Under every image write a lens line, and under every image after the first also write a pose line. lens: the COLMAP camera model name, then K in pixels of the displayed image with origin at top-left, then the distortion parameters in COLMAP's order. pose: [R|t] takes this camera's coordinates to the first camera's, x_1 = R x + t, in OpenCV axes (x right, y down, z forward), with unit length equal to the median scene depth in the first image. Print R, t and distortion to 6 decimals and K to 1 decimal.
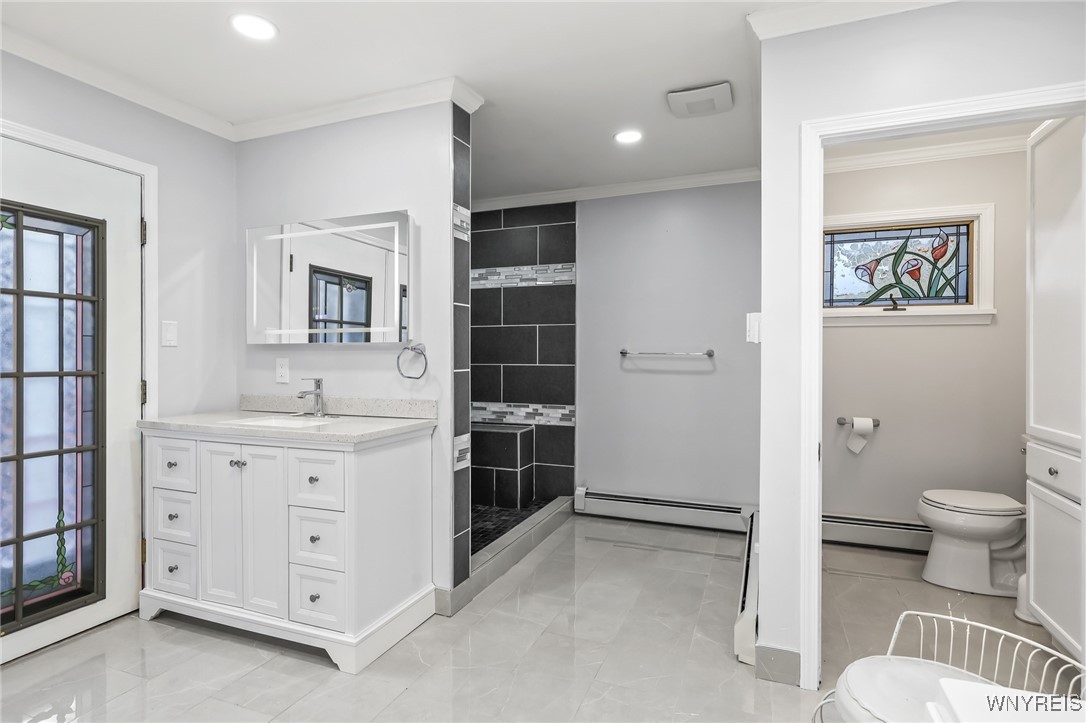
lens RADIAL K [[529.4, 0, 568.8], [0, 529.4, 361.7], [0, 0, 1]] dist [-0.001080, -0.000527]
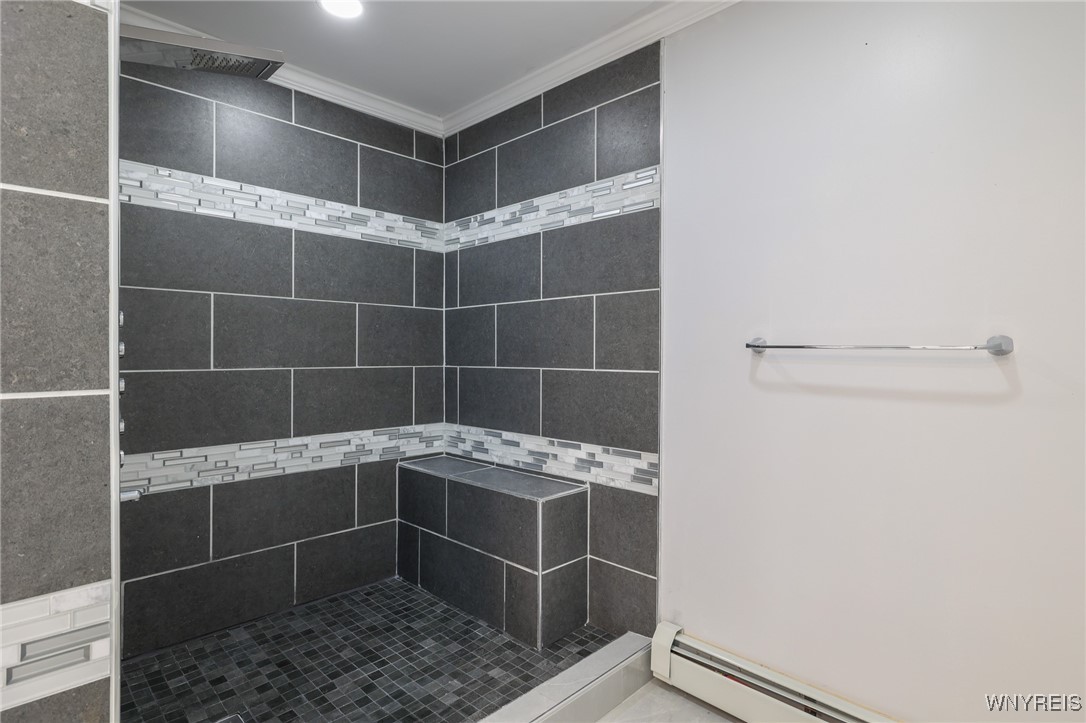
lens RADIAL K [[567.7, 0, 543.0], [0, 567.7, 353.9], [0, 0, 1]] dist [0.001396, -0.000217]
pose [[0.912883, 0.001115, -0.408220, 0.127798], [-0.006031, 0.999924, -0.010755, -0.003950], [0.408177, 0.012280, 0.912820, 0.470063]]
